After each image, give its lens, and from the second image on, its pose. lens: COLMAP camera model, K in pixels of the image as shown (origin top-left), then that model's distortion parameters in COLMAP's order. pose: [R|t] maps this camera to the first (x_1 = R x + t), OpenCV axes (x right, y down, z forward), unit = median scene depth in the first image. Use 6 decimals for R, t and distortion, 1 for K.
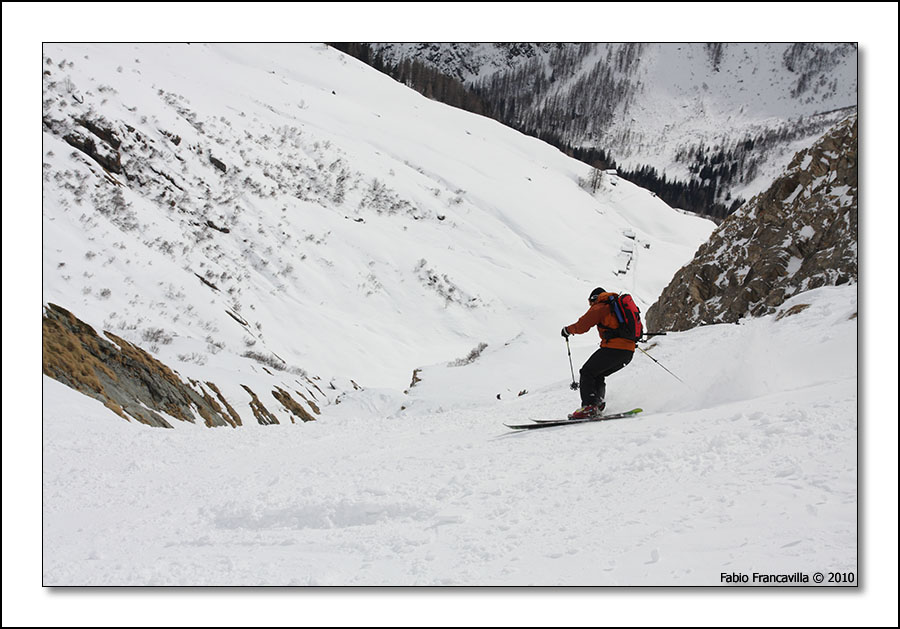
lens RADIAL K [[1178.2, 0, 446.9], [0, 1178.2, 342.9], [0, 0, 1]] dist [0.035371, 0.002350]
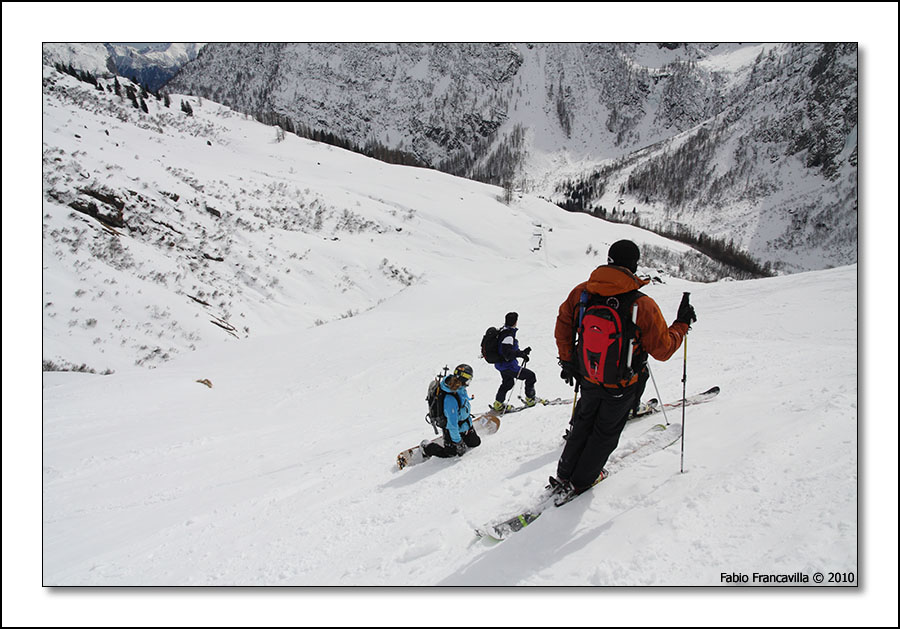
lens RADIAL K [[636.9, 0, 445.4], [0, 636.9, 319.1], [0, 0, 1]] dist [-0.145525, 0.119032]
pose [[0.985870, -0.167464, -0.003909, 0.039285], [0.167422, 0.985841, -0.009364, 0.013440], [0.005422, 0.008578, 0.999949, 0.314951]]
